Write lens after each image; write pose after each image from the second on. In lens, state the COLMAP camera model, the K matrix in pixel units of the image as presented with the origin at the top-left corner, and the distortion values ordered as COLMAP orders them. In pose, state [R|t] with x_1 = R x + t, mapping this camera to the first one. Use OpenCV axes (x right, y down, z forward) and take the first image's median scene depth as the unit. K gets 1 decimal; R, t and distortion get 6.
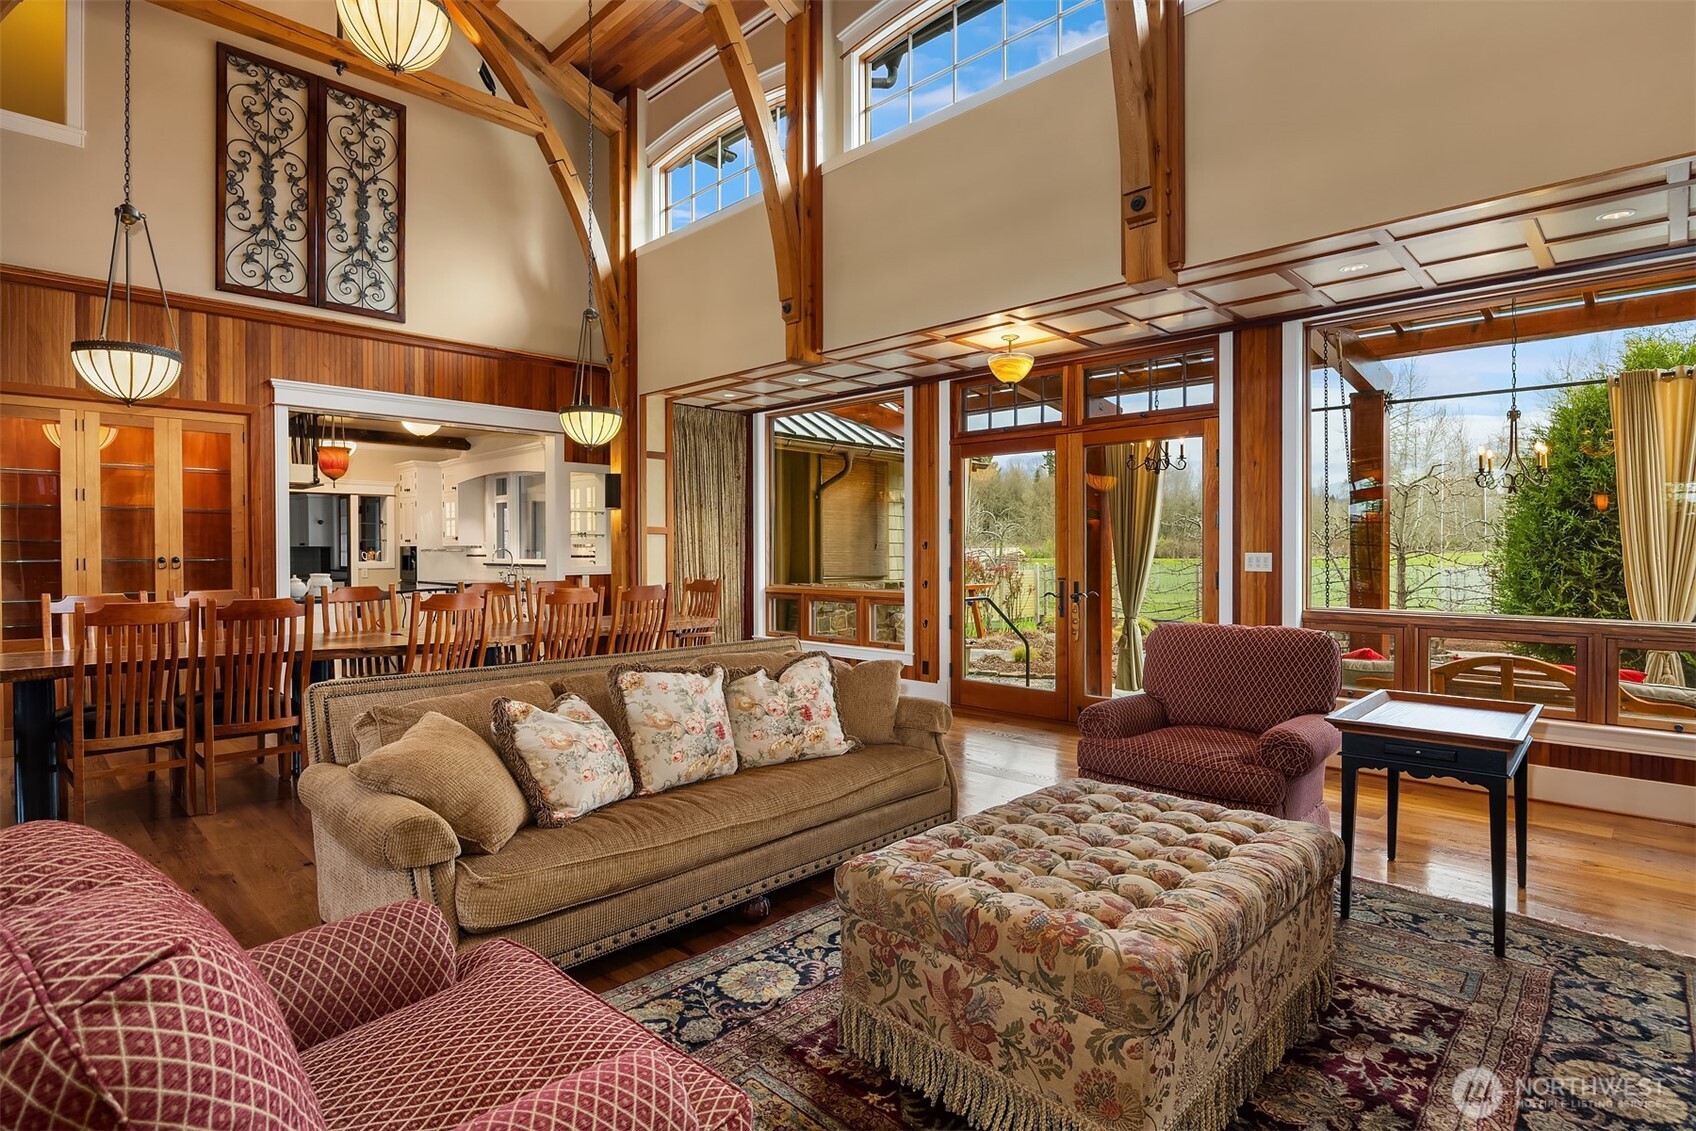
lens RADIAL K [[867.5, 0, 854.6], [0, 867.5, 554.1], [0, 0, 1]] dist [-0.012706, -0.001283]
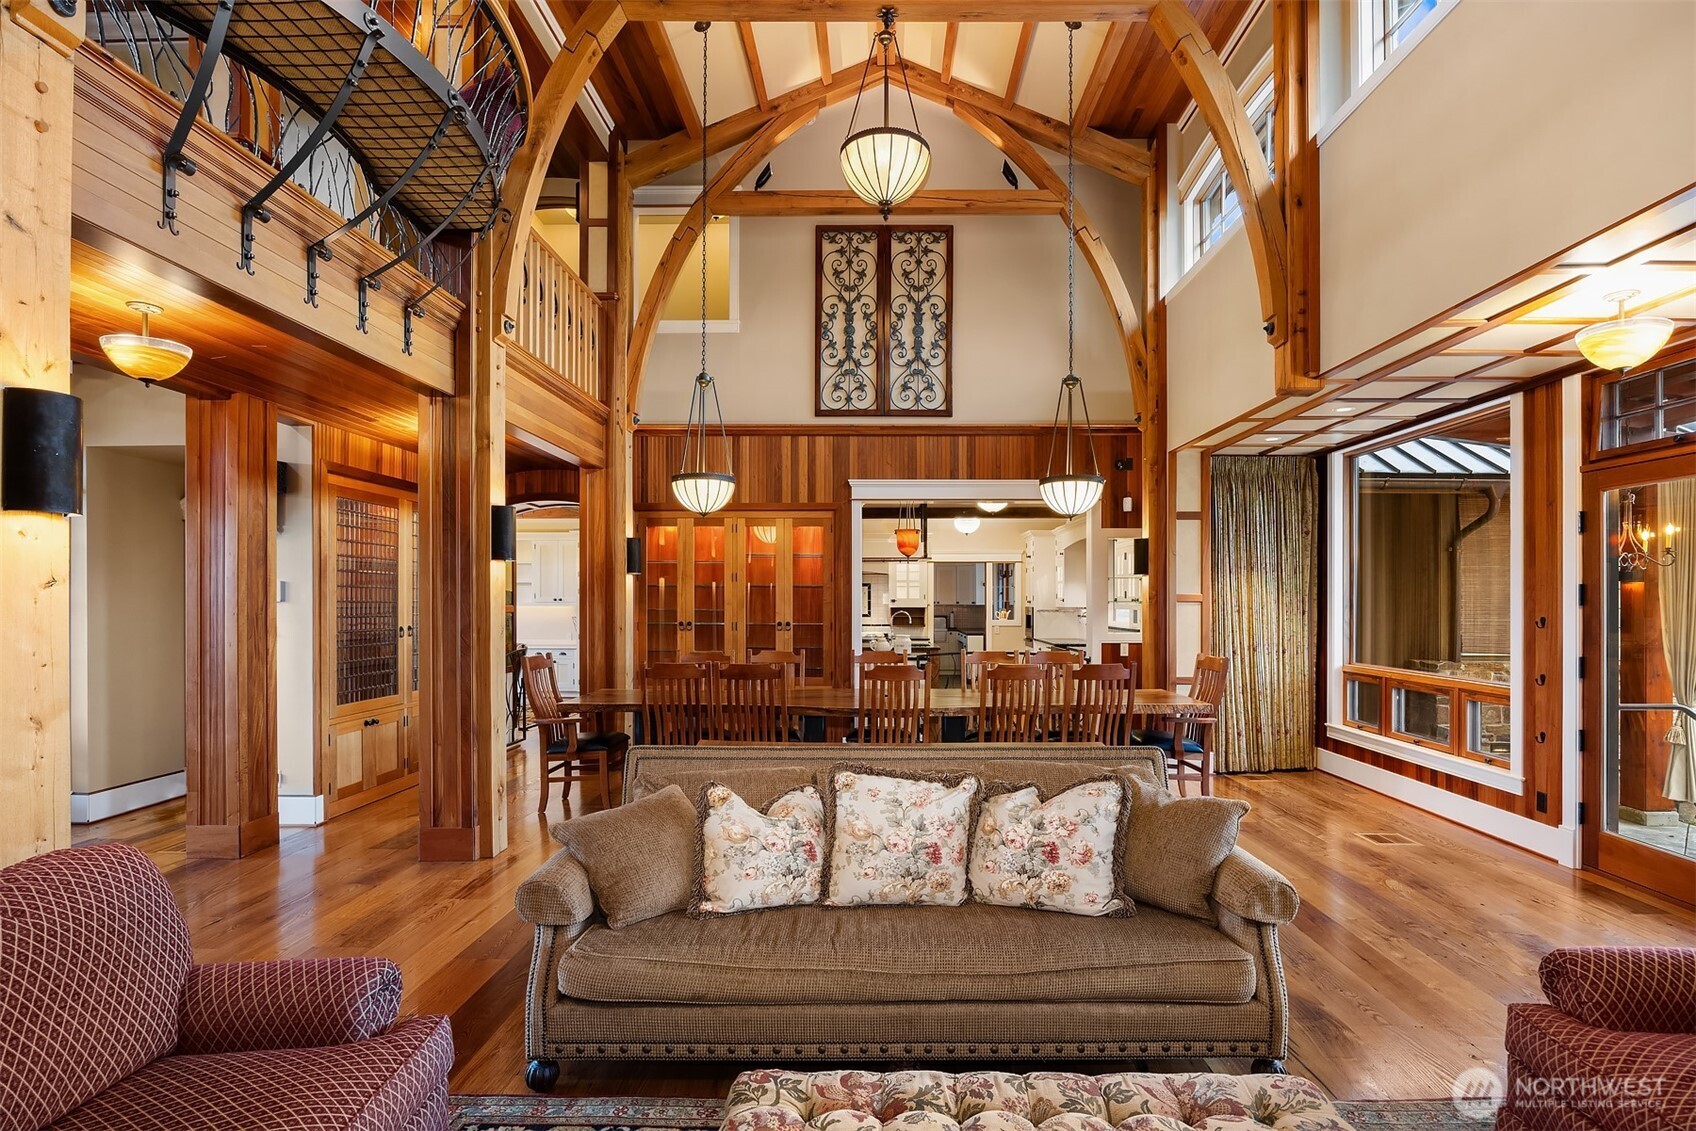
lens RADIAL K [[832.2, 0, 864.9], [0, 832.2, 594.3], [0, 0, 1]] dist [-0.014117, -0.000570]
pose [[0.683760, -0.002962, -0.729701, 0.204739], [-0.004483, 0.999956, -0.008260, -0.026040], [0.729693, 0.008919, 0.683717, 0.180902]]
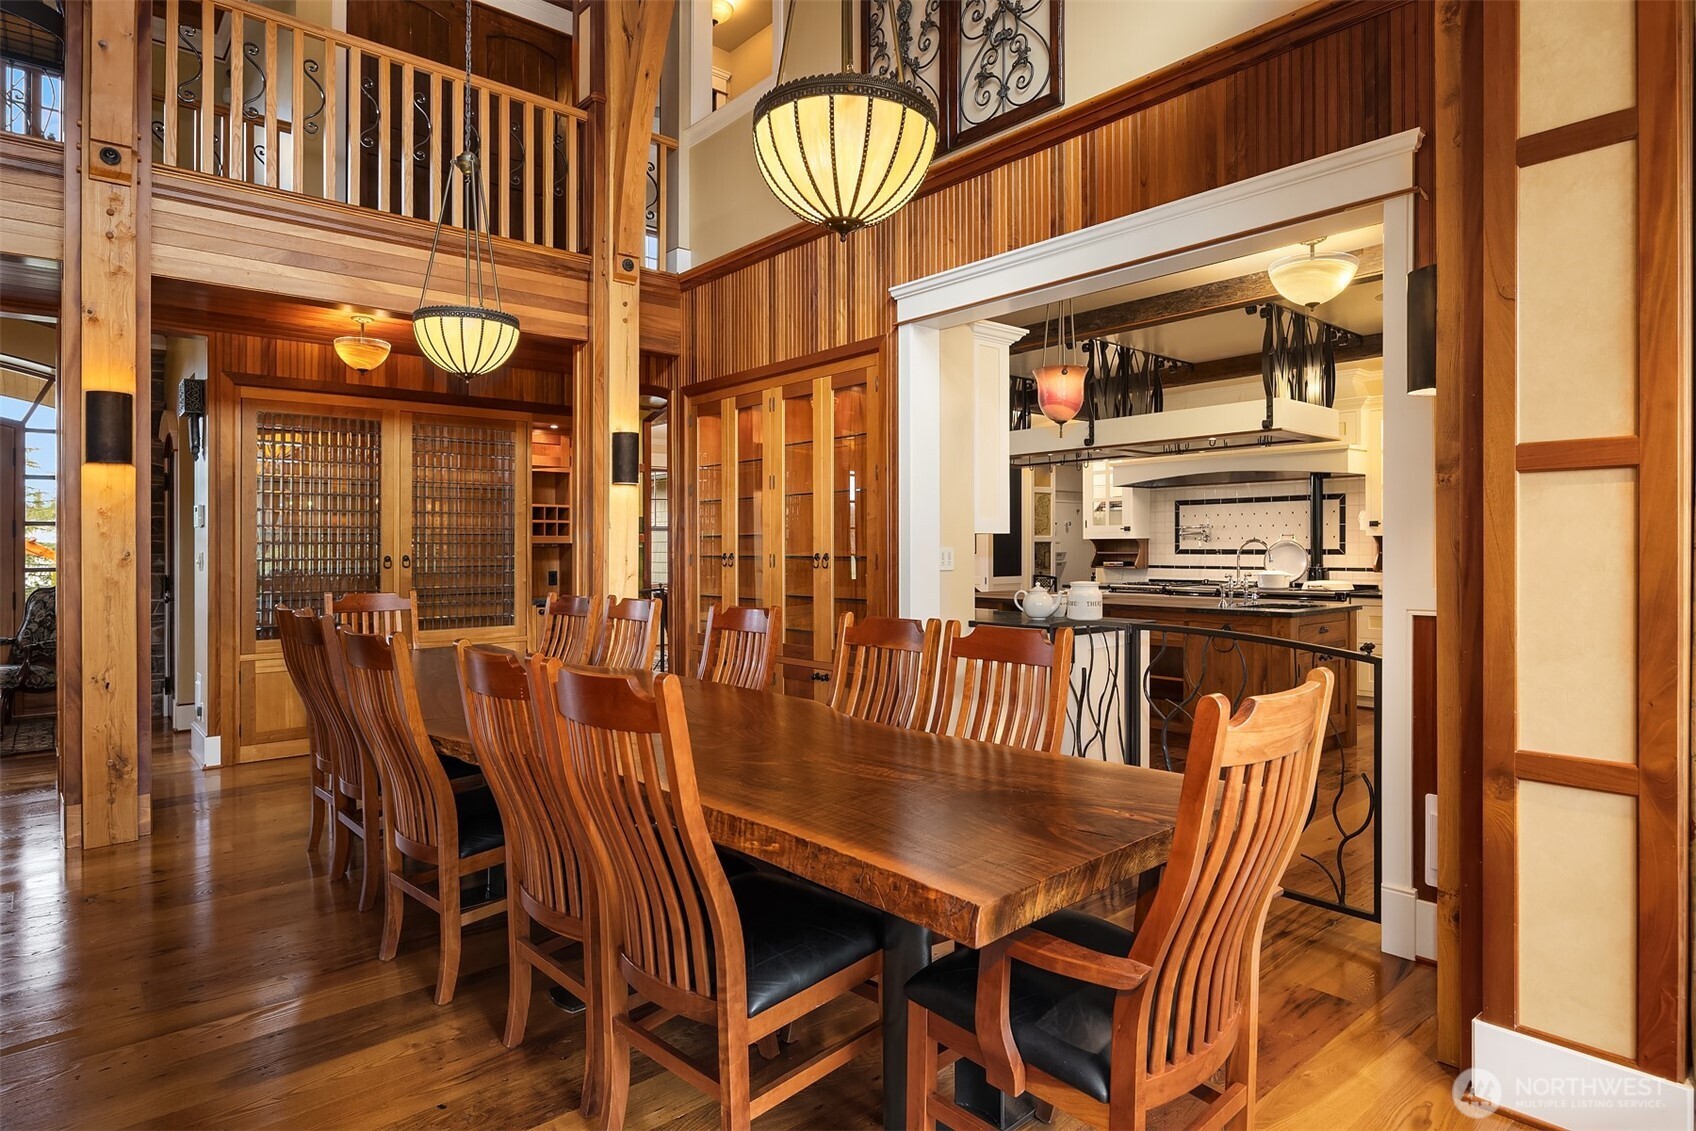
lens RADIAL K [[931.9, 0, 853.6], [0, 931.9, 562.8], [0, 0, 1]] dist [-0.005296, -0.000163]
pose [[-0.068151, 0.013194, -0.997588, 0.052830], [0.005221, 0.999904, 0.012868, 0.001523], [0.997661, -0.004332, -0.068213, 0.953834]]
